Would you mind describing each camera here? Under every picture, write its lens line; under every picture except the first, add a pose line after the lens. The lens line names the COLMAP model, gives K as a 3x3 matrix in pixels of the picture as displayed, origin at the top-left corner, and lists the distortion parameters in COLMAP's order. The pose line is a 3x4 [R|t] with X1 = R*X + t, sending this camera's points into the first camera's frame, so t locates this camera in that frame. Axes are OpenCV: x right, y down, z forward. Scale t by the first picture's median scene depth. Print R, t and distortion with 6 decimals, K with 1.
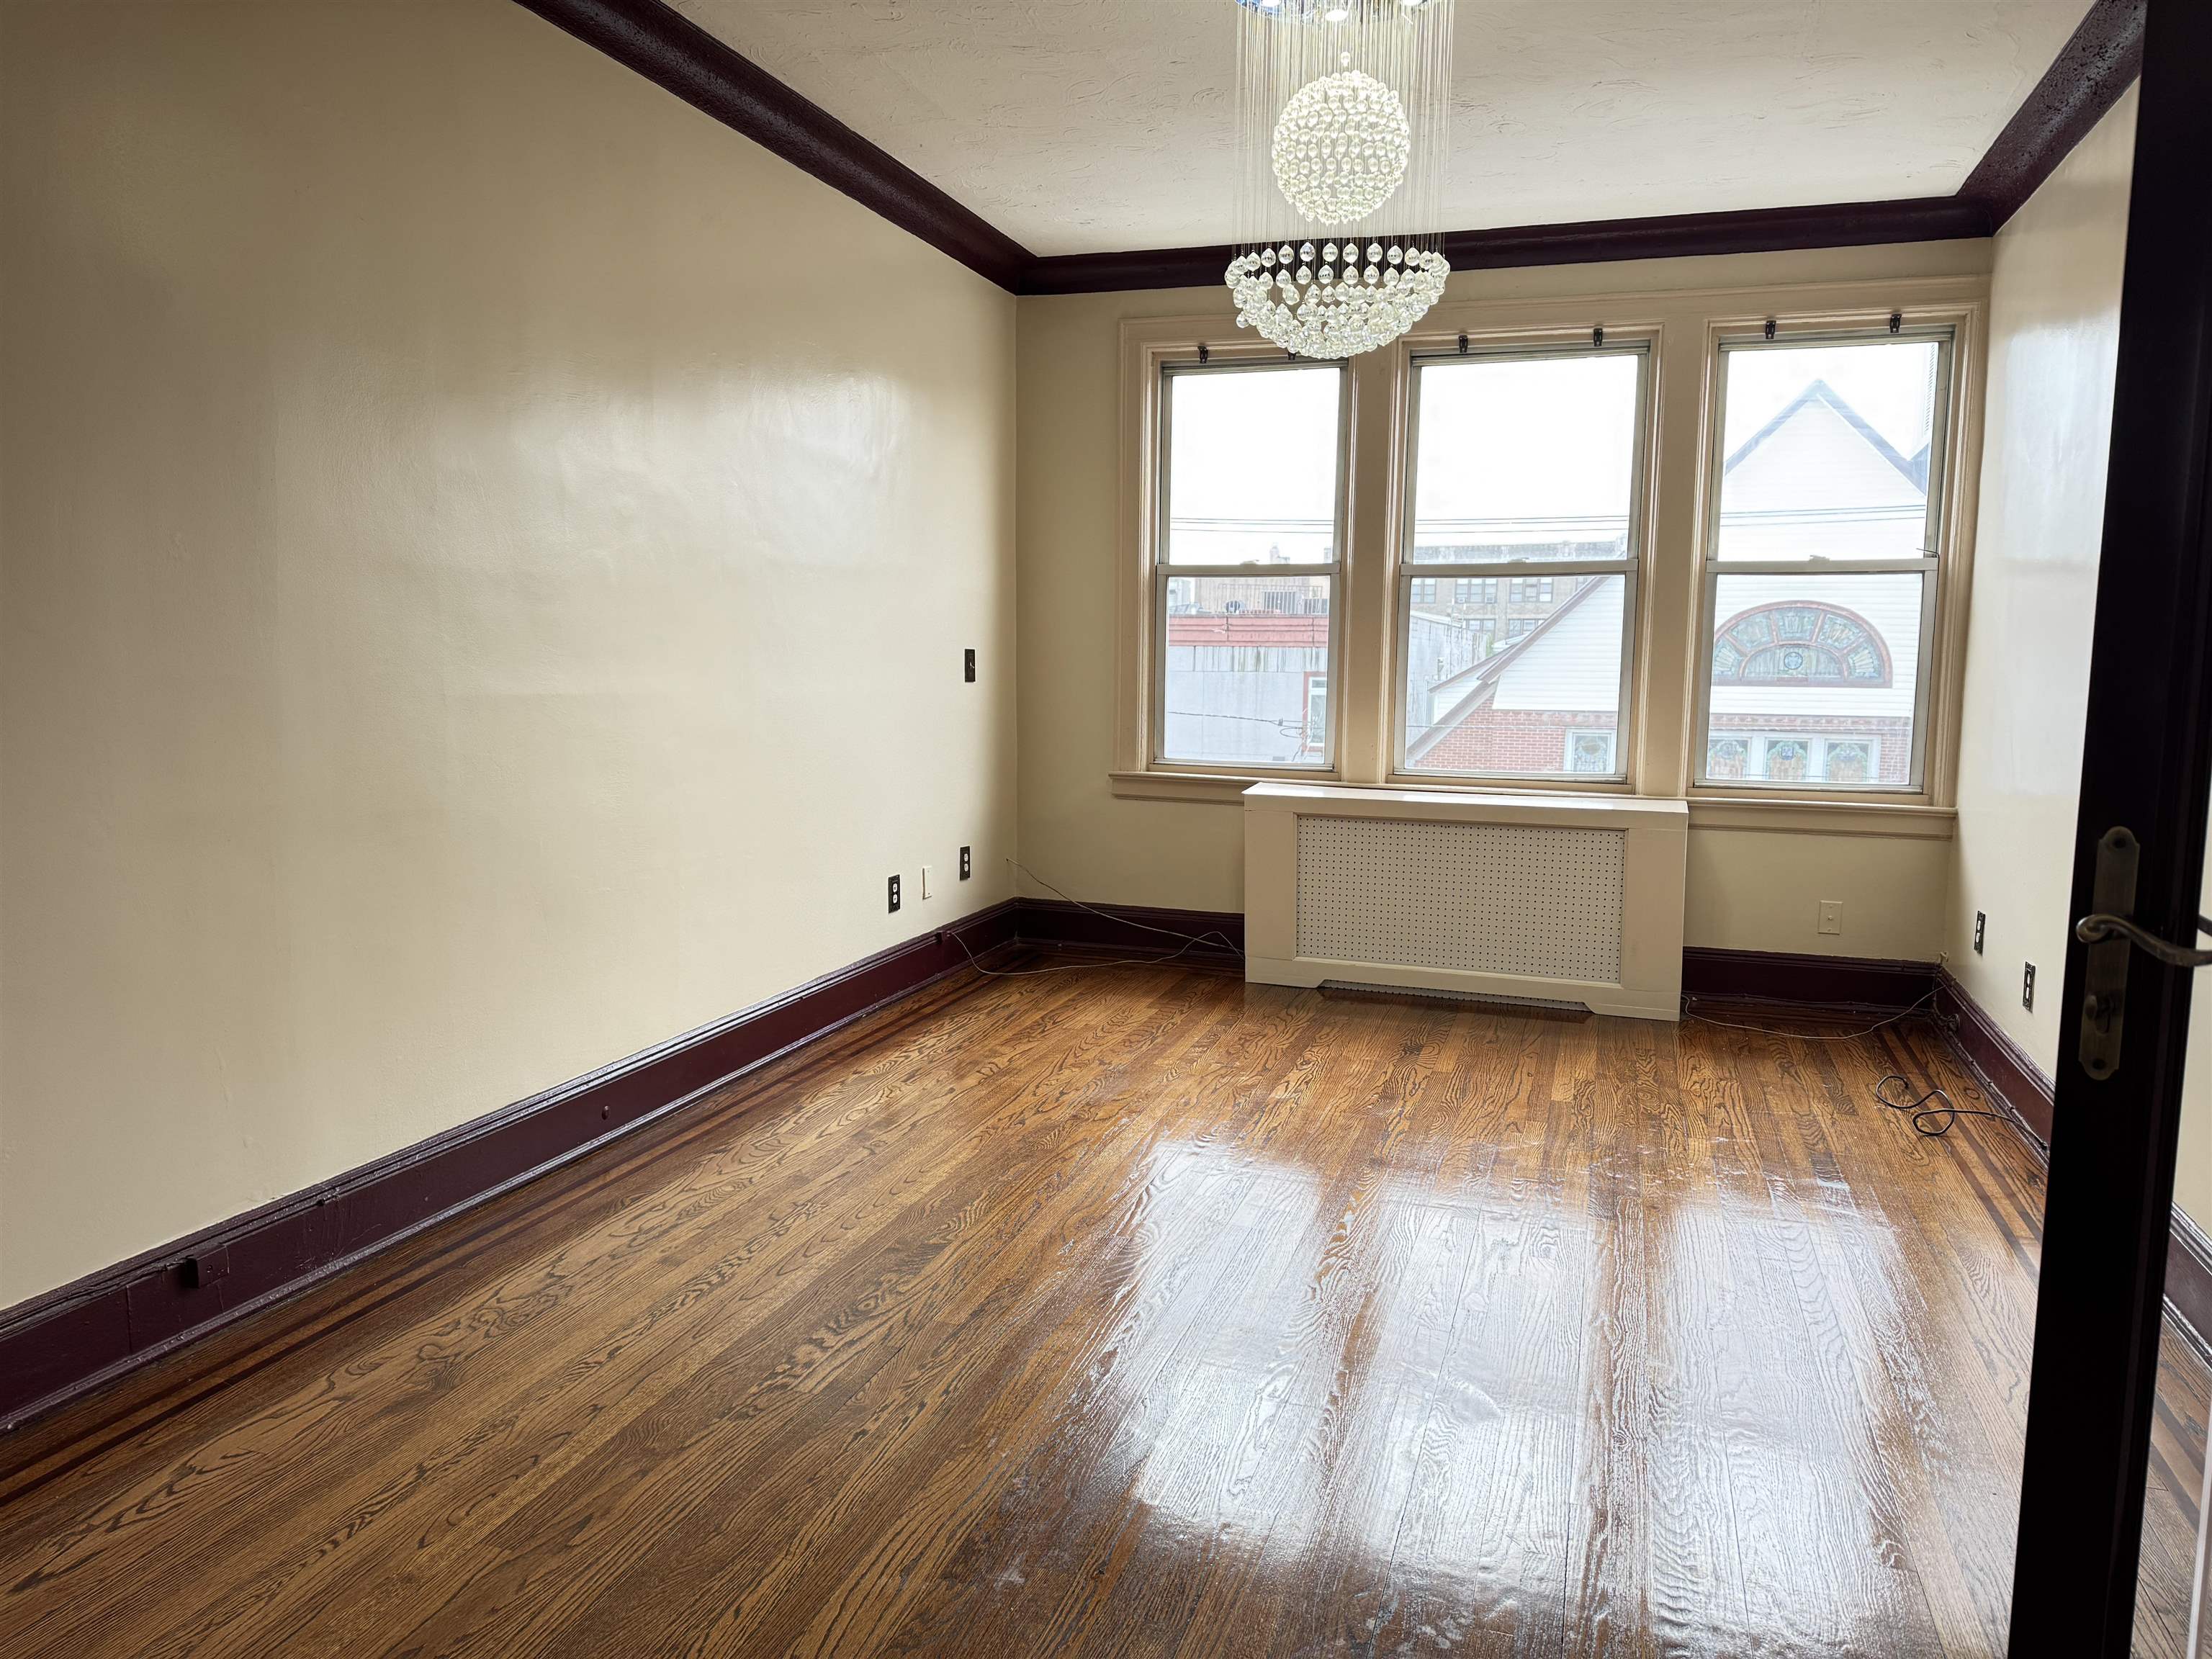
lens RADIAL K [[1526.7, 0, 1102.7], [0, 1526.7, 841.9], [0, 0, 1]] dist [0.100589, -0.183626]
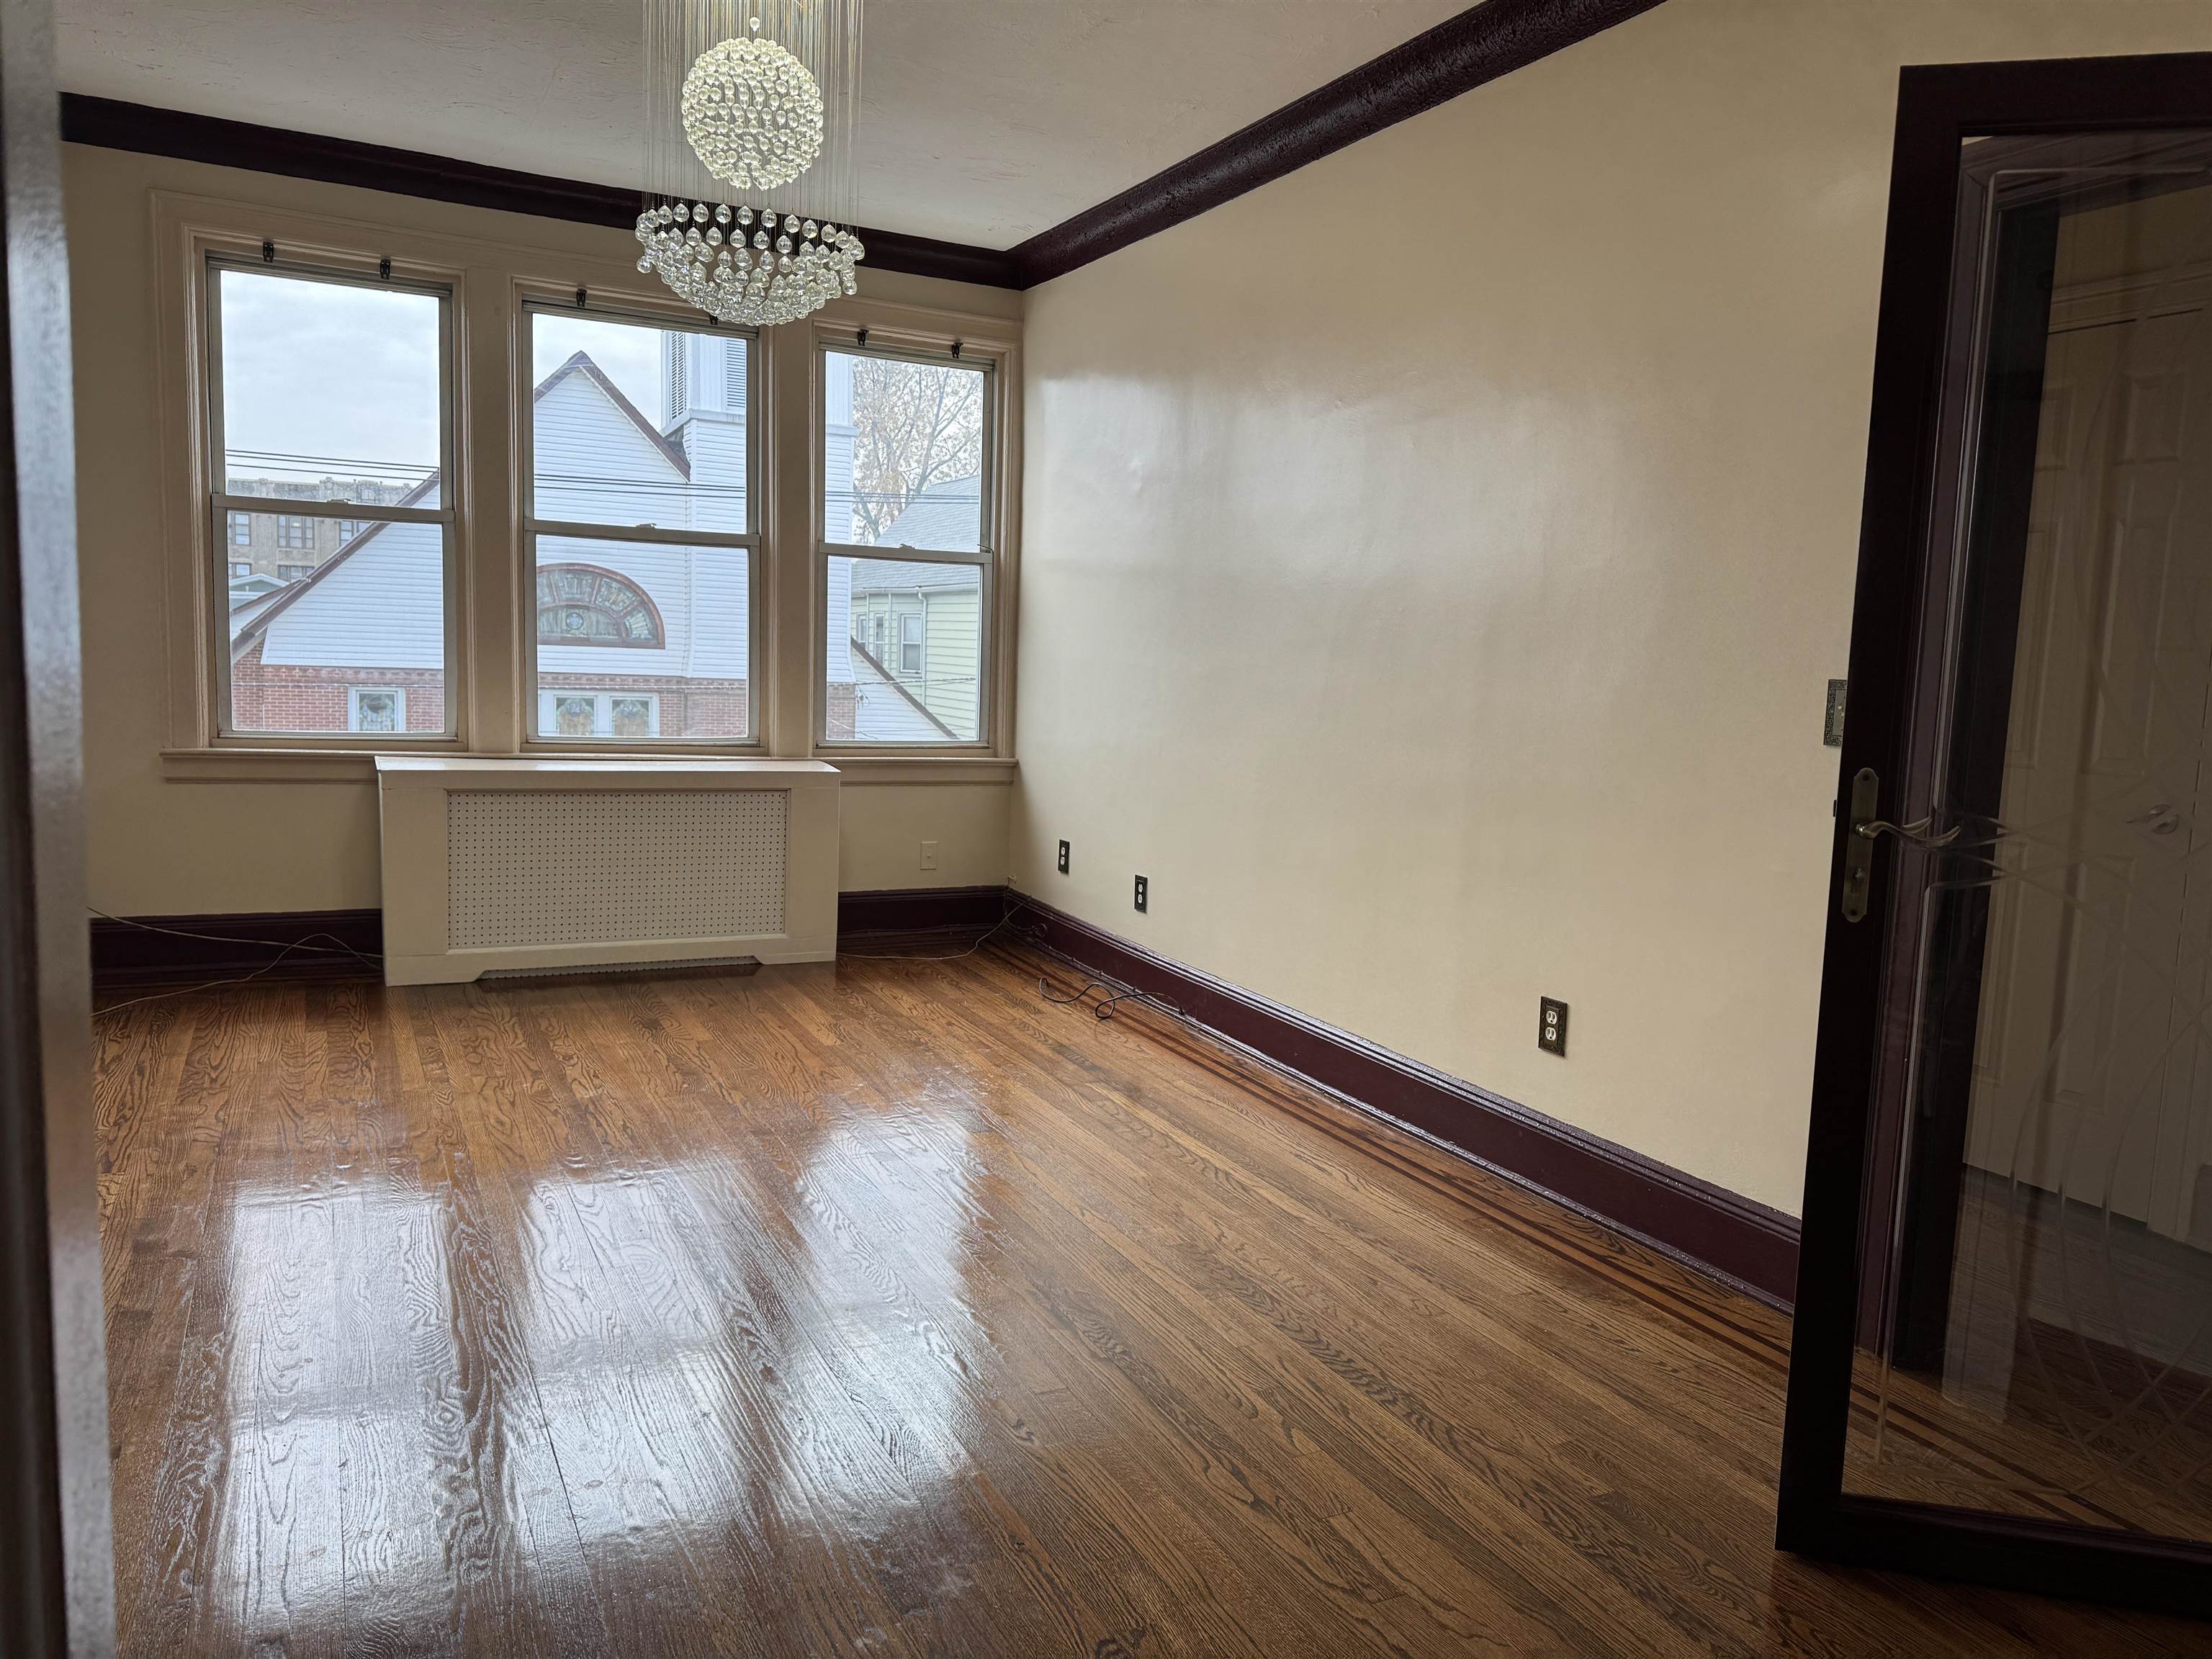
lens RADIAL K [[1527.2, 0, 1107.4], [0, 1527.2, 793.2], [0, 0, 1]] dist [0.128691, -0.182755]
pose [[0.703840, -0.052695, 0.708401, -0.241672], [0.054887, 0.998298, 0.019726, -0.013101], [-0.708235, 0.024998, 0.705534, 0.084029]]
